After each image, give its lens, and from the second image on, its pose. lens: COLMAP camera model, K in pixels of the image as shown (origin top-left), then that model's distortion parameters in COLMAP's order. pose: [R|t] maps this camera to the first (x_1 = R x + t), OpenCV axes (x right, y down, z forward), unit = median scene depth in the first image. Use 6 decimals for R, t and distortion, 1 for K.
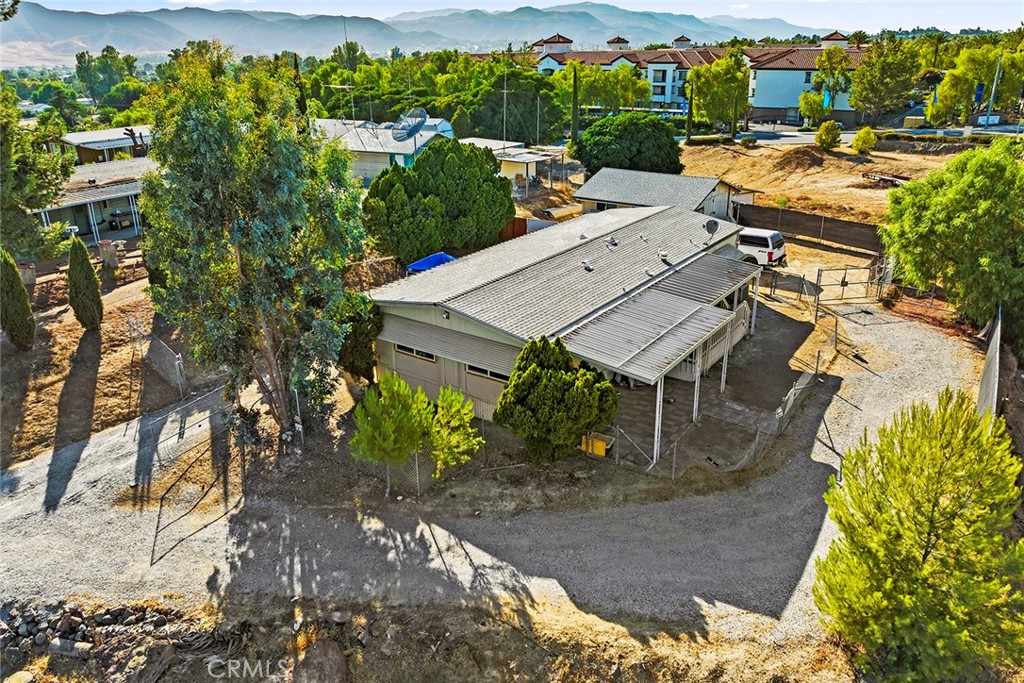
lens RADIAL K [[728.8, 0, 525.5], [0, 728.8, 341.5], [0, 0, 1]] dist [-0.029937, 0.001272]
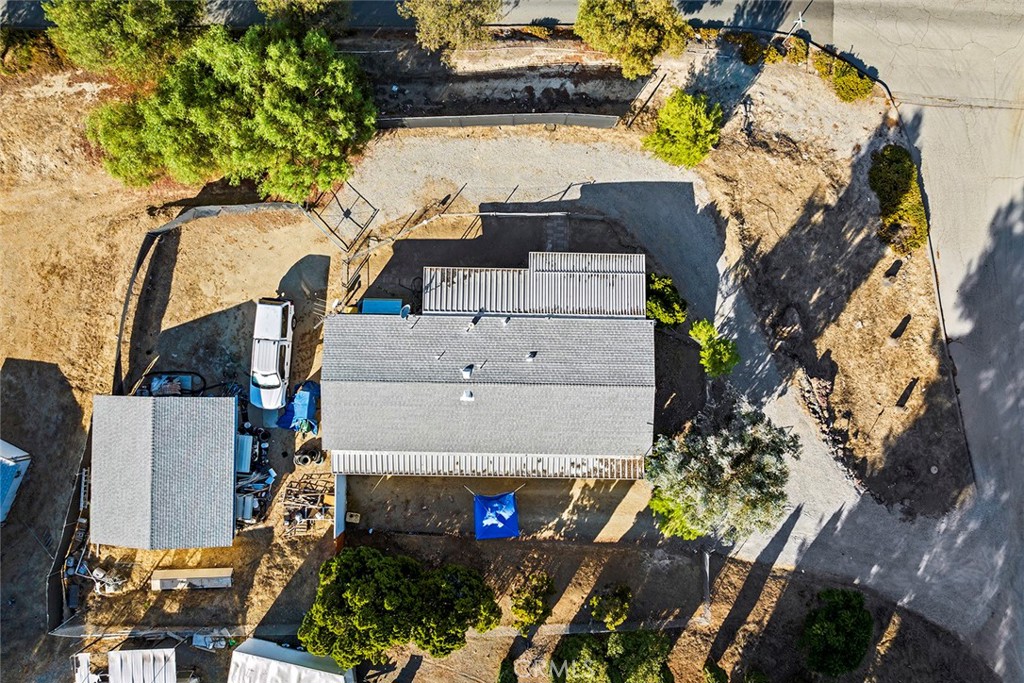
lens RADIAL K [[723.0, 0, 514.5], [0, 723.0, 342.9], [0, 0, 1]] dist [-0.036249, 0.000627]
pose [[-0.556076, -0.829331, 0.054678, 0.058720], [0.318906, -0.152153, 0.935494, -1.924932], [-0.767514, 0.537643, 0.349087, 0.698786]]
